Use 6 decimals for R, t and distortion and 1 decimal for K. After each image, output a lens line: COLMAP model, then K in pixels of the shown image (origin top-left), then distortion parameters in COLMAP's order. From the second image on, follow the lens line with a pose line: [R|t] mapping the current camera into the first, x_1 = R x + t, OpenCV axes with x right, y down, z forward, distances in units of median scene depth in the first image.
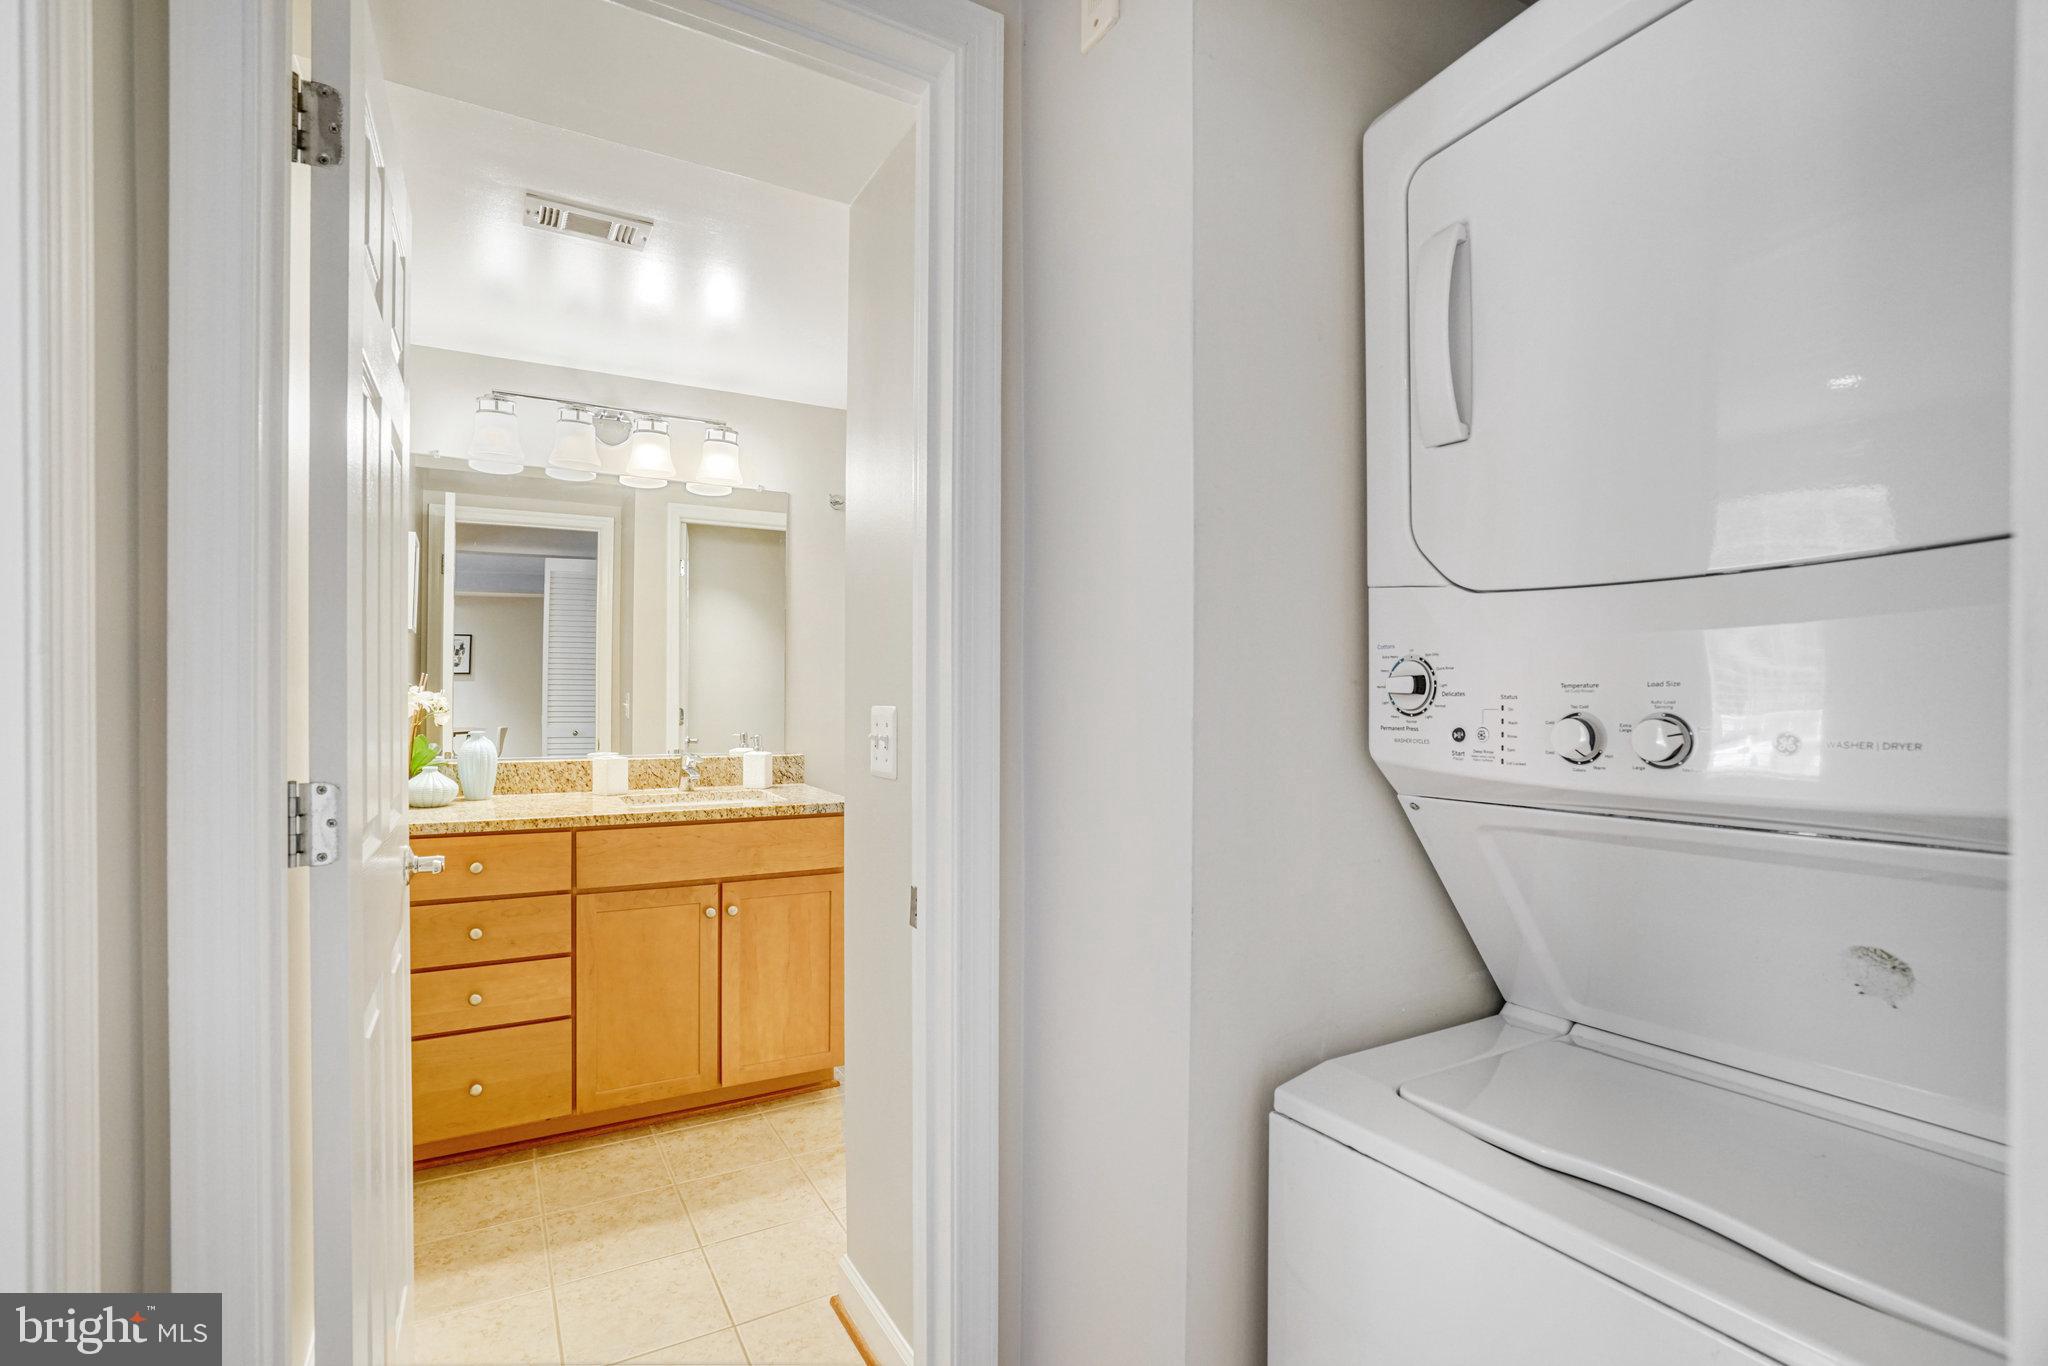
lens RADIAL K [[1001.8, 0, 1024.0], [0, 1001.8, 683.0], [0, 0, 1]] dist [-0.126572, 0.138148]
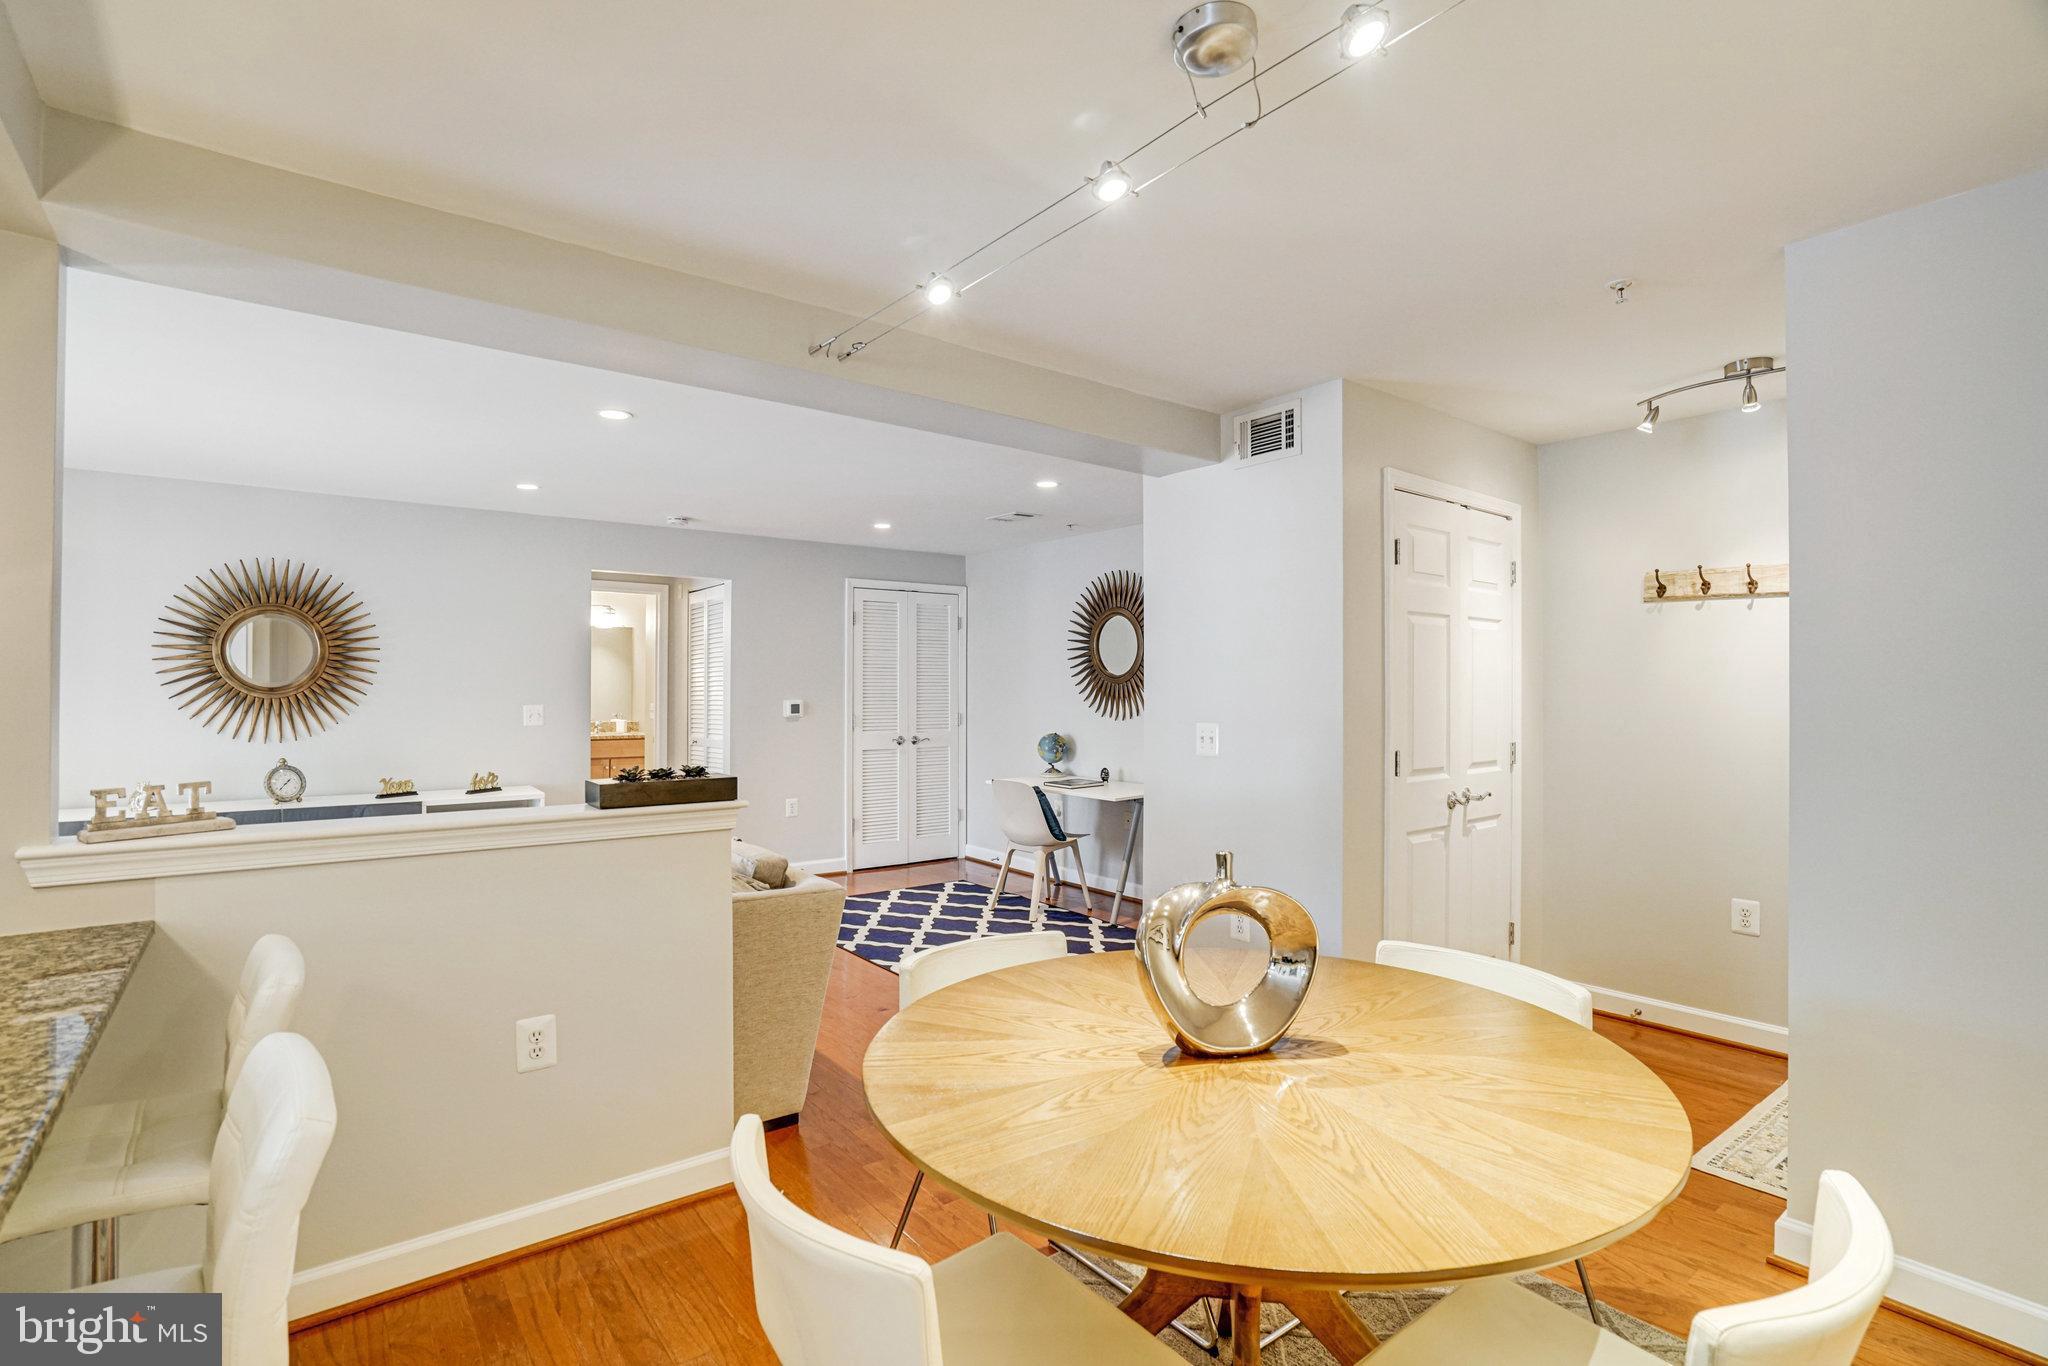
lens RADIAL K [[974.0, 0, 1030.2], [0, 974.0, 676.6], [0, 0, 1]] dist [-0.061469, 0.022144]
pose [[0.986699, 0.000643, 0.162555, 0.531668], [0.000391, 0.999980, -0.006329, -0.047759], [-0.162556, 0.006308, 0.986679, -2.316823]]
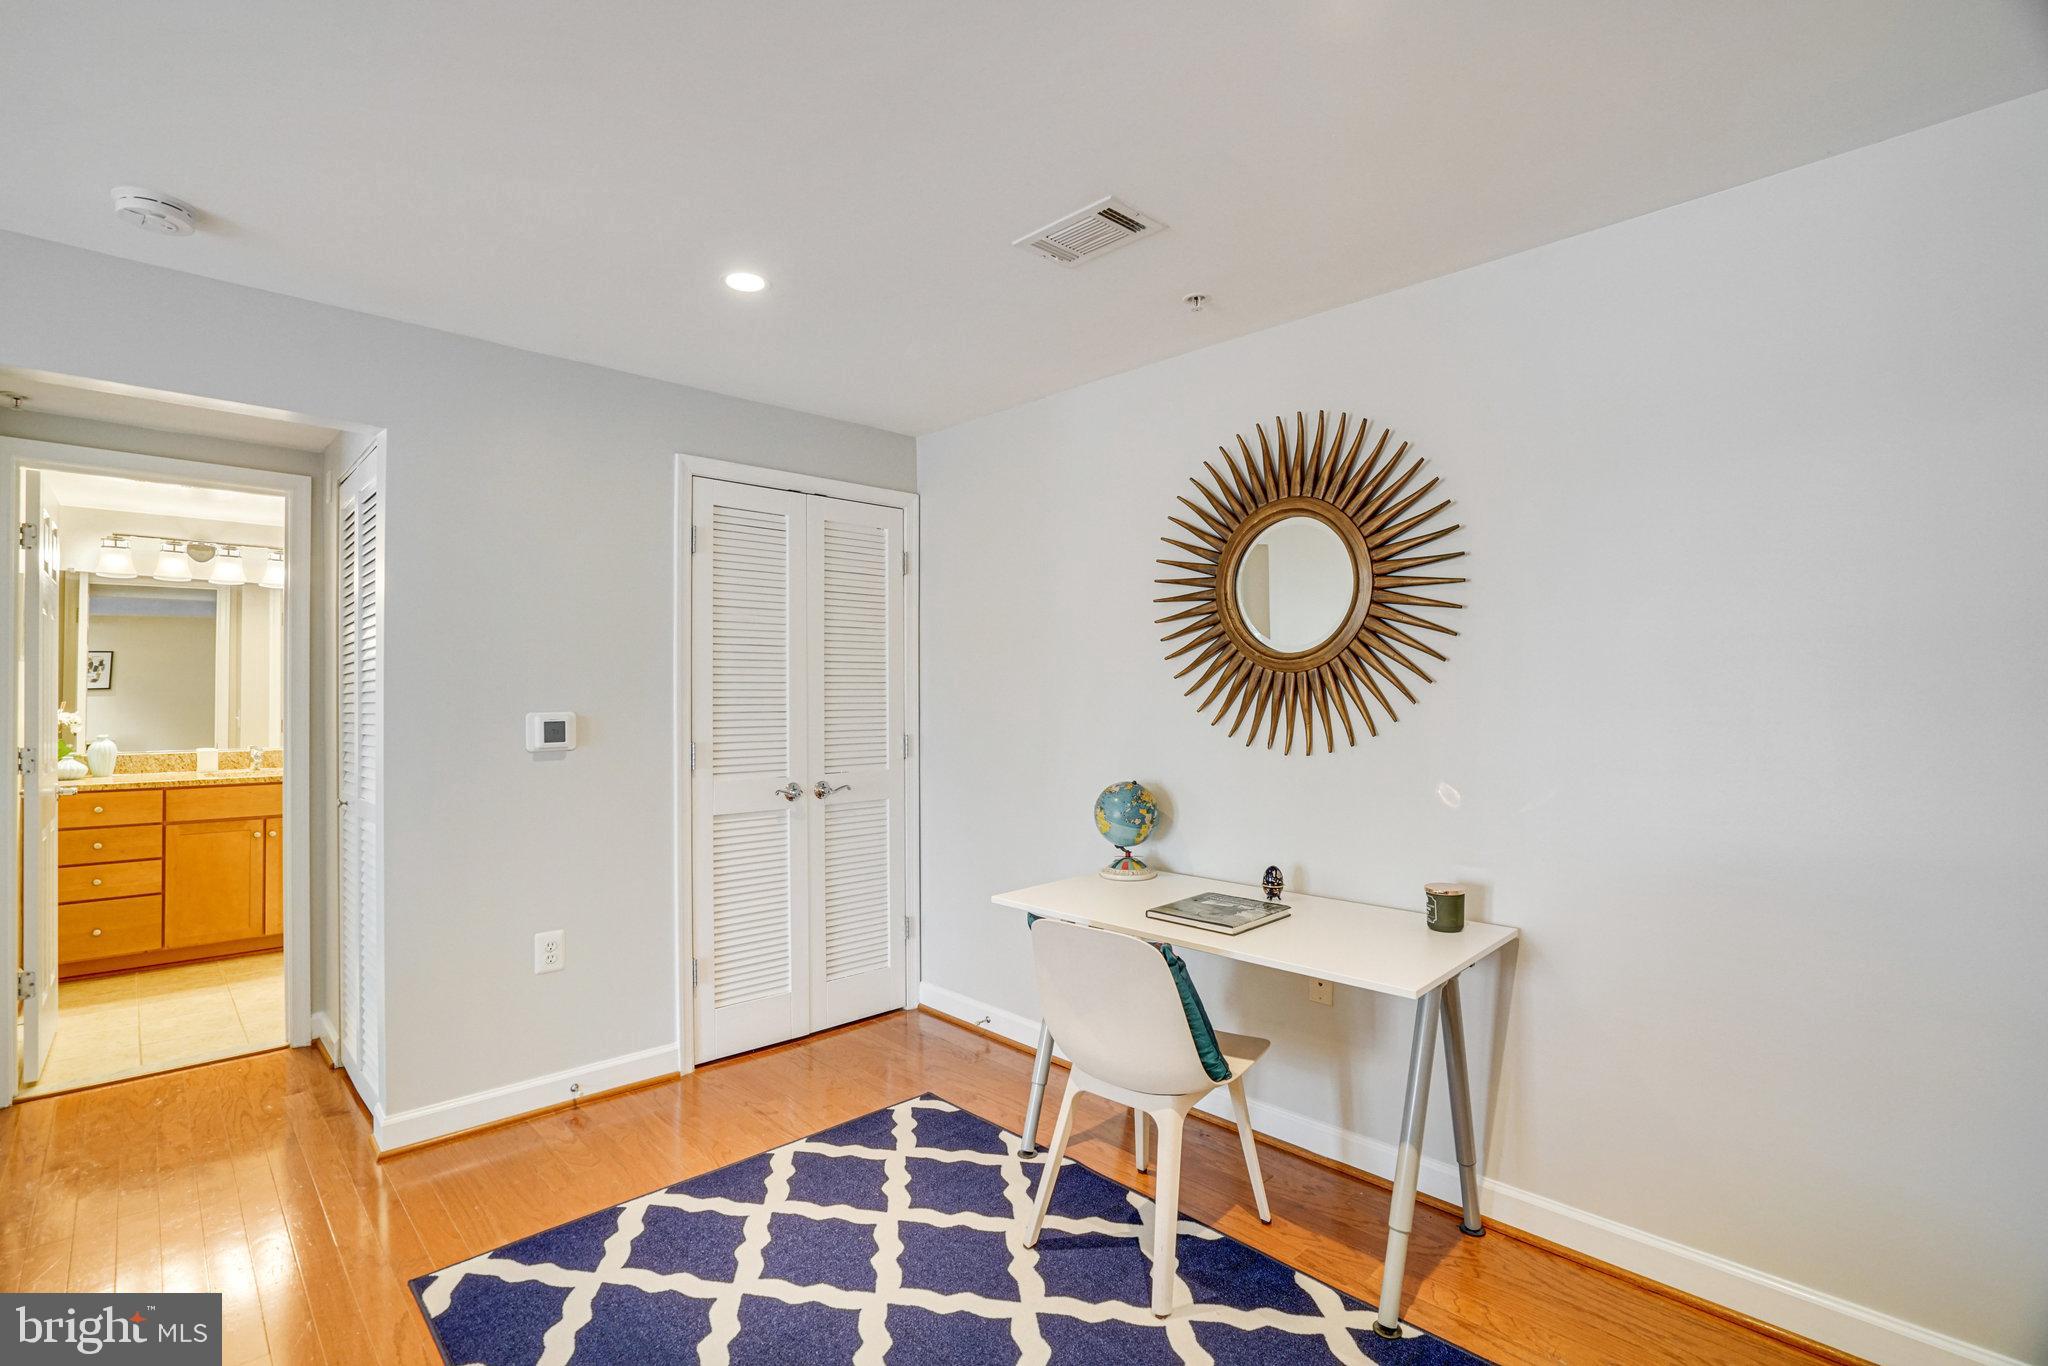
lens RADIAL K [[935.8, 0, 1000.1], [0, 935.8, 680.0], [0, 0, 1]] dist [-0.049399, 0.017407]
pose [[0.967773, -0.001759, 0.251820, 0.567826], [0.003755, 0.999965, -0.007446, -0.031235], [-0.251798, 0.008152, 0.967745, -0.940462]]
